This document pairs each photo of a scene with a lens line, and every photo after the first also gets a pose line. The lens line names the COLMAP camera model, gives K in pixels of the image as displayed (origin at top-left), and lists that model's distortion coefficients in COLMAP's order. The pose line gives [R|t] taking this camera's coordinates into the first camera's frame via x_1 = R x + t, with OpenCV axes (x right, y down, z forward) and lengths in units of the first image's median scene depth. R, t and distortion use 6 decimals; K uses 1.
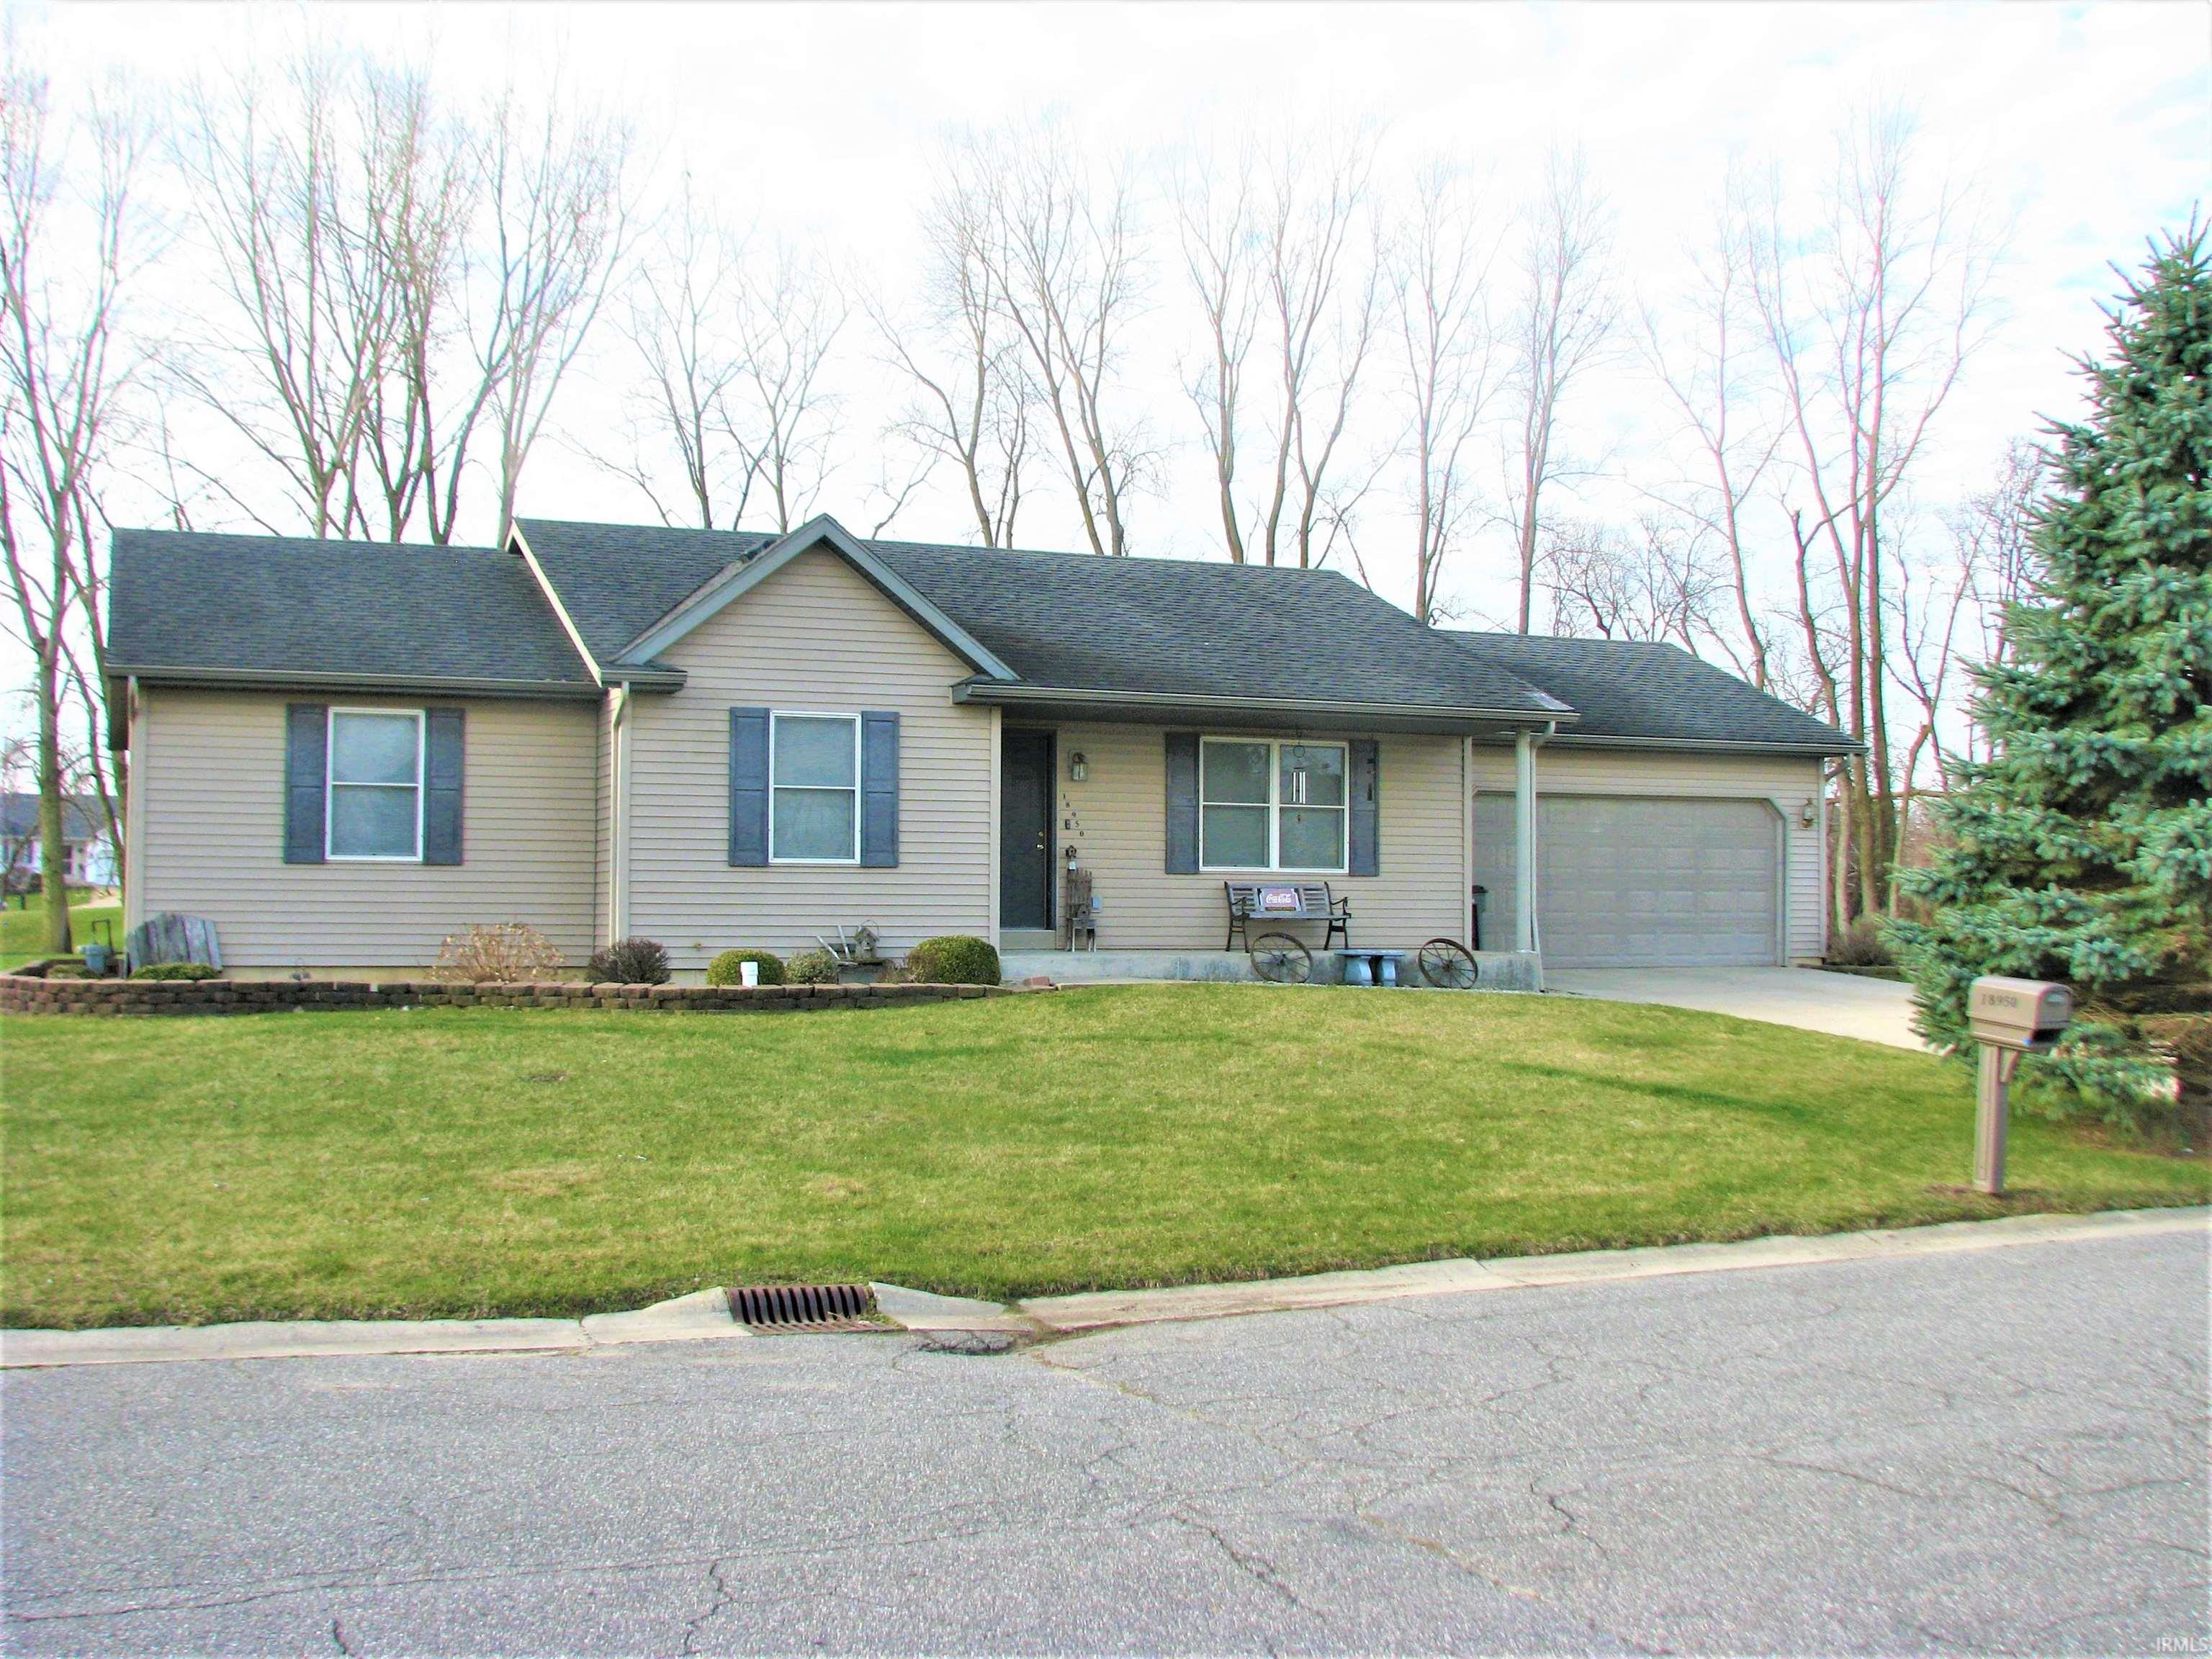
lens RADIAL K [[2319.6, 0, 1106.0], [0, 2319.6, 829.5], [0, 0, 1]] dist [-0.203321, 0.263509]
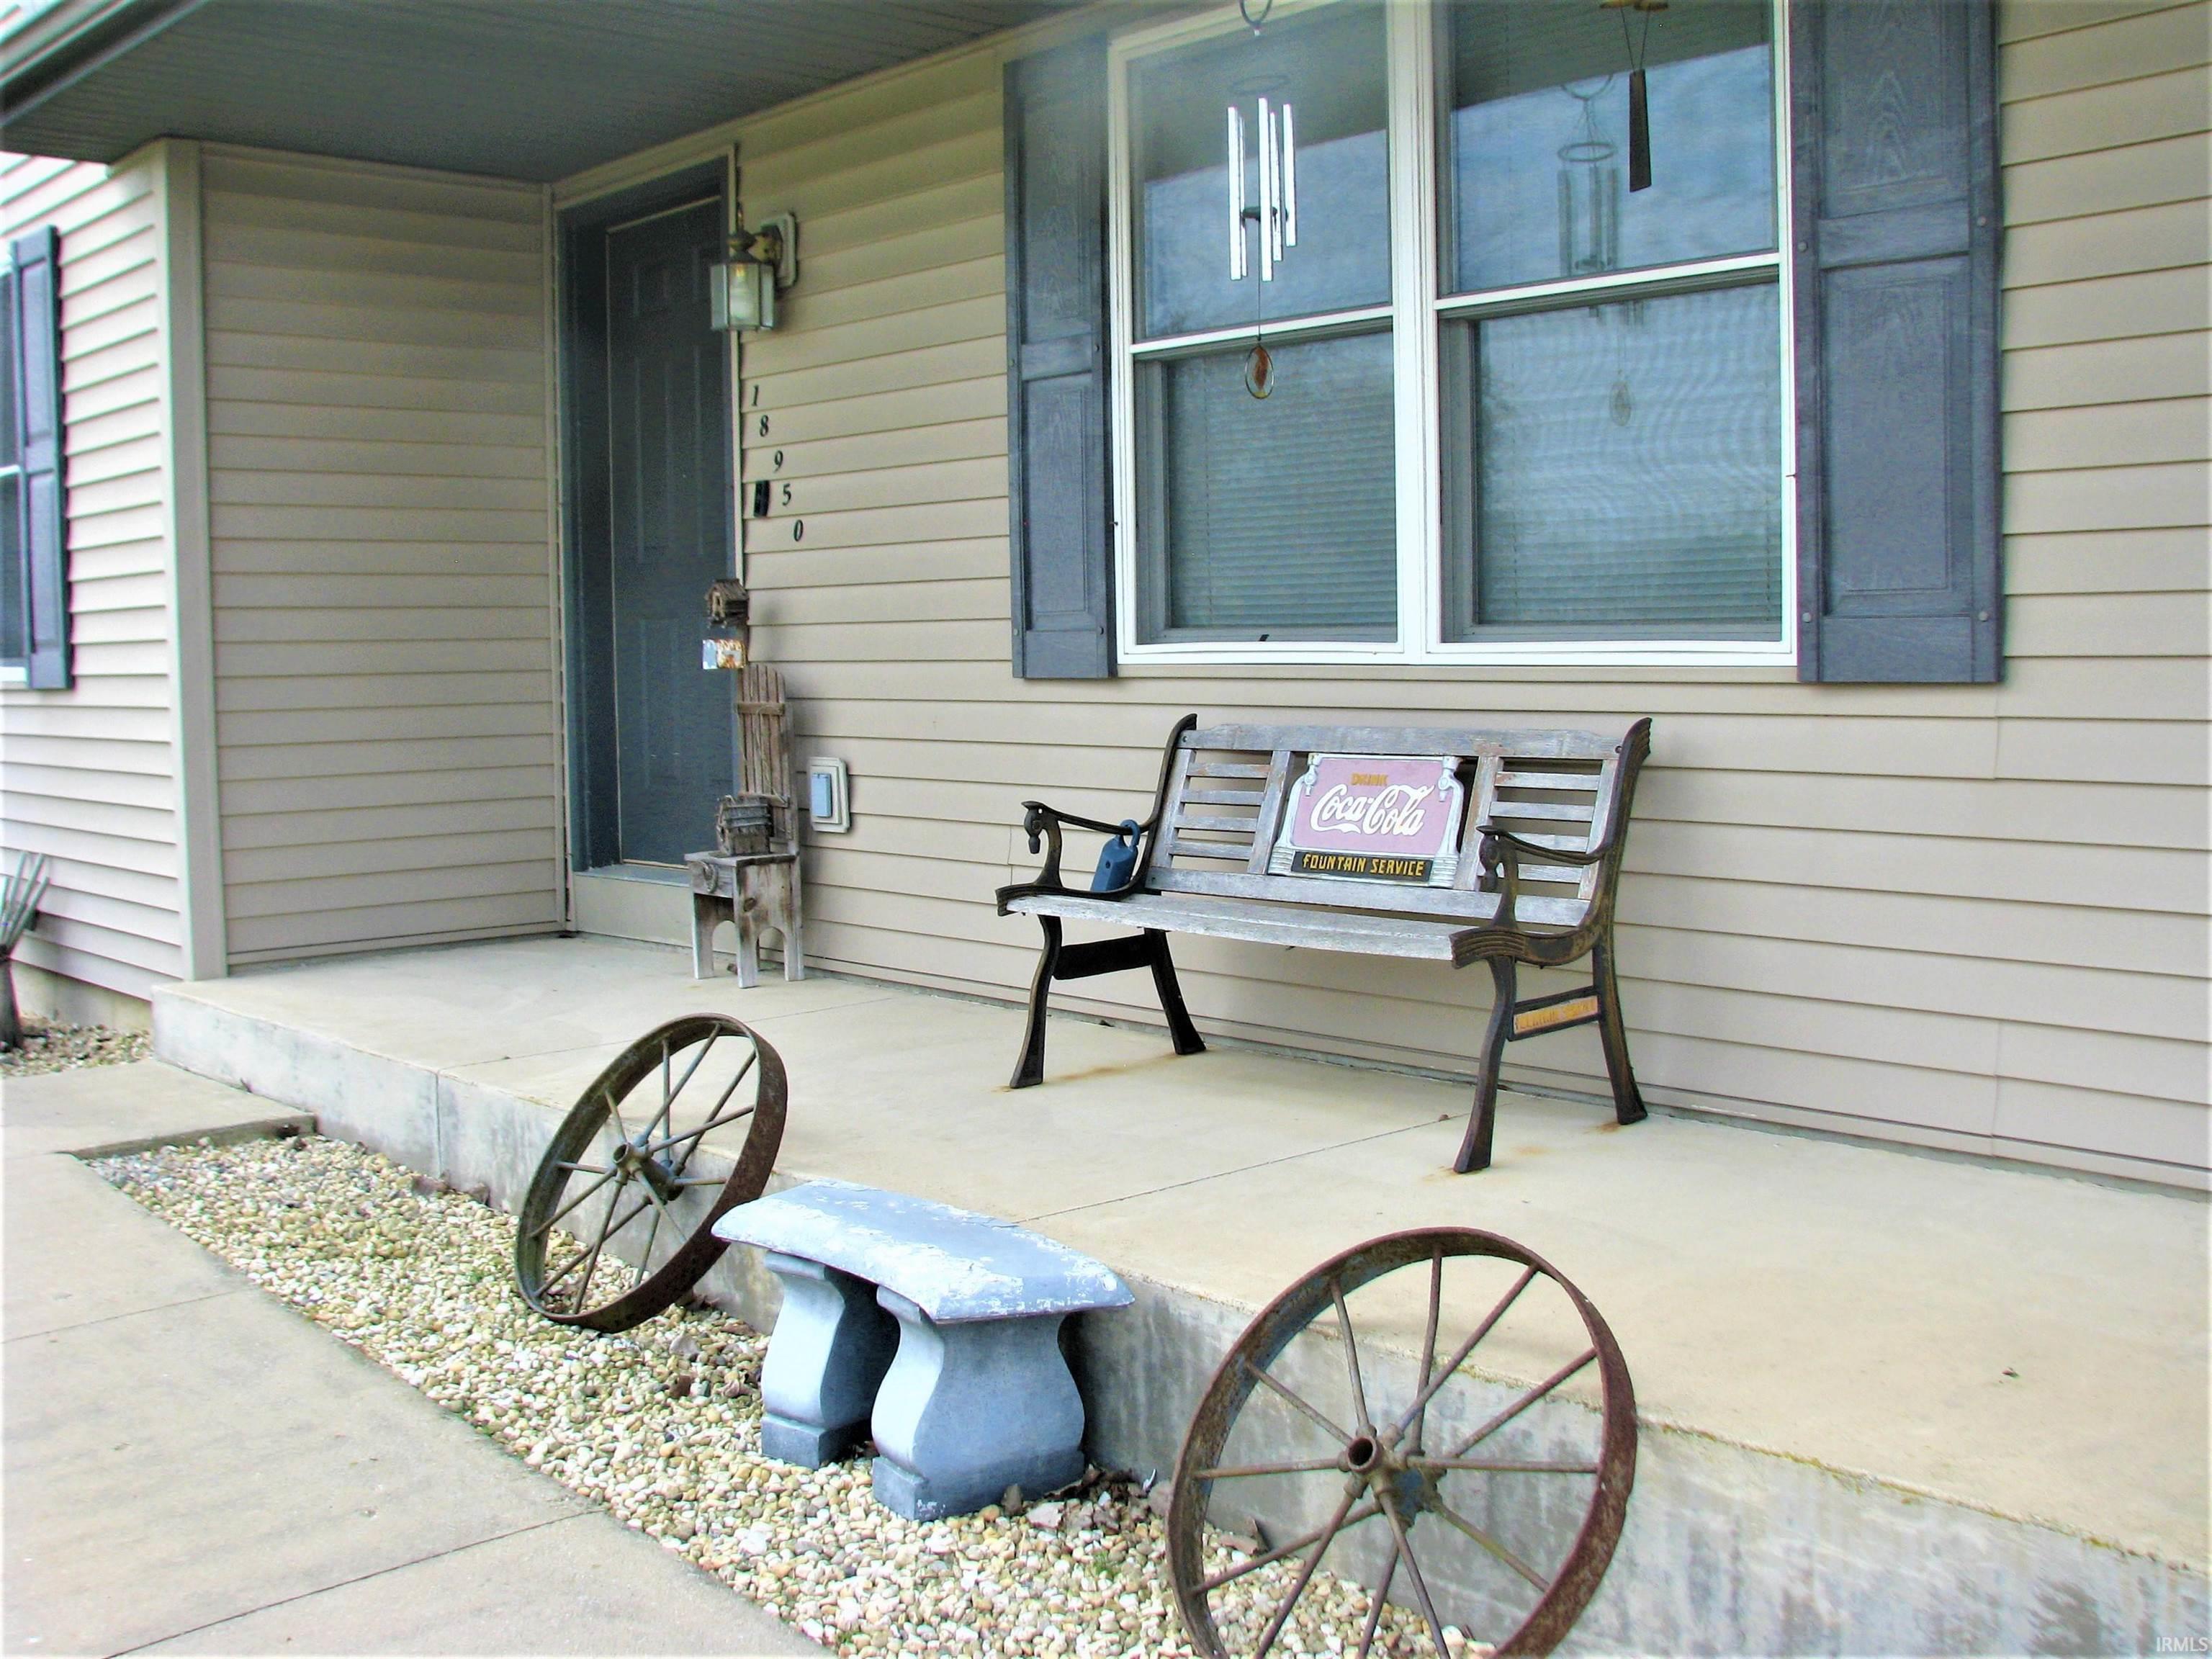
lens RADIAL K [[2319.6, 0, 1106.0], [0, 2319.6, 829.5], [0, 0, 1]] dist [-0.203321, 0.263509]
pose [[0.387357, 0.052752, -0.920419, 0.237896], [0.031922, 0.996996, 0.070575, 0.017860], [0.921377, -0.056719, 0.384509, 0.914500]]
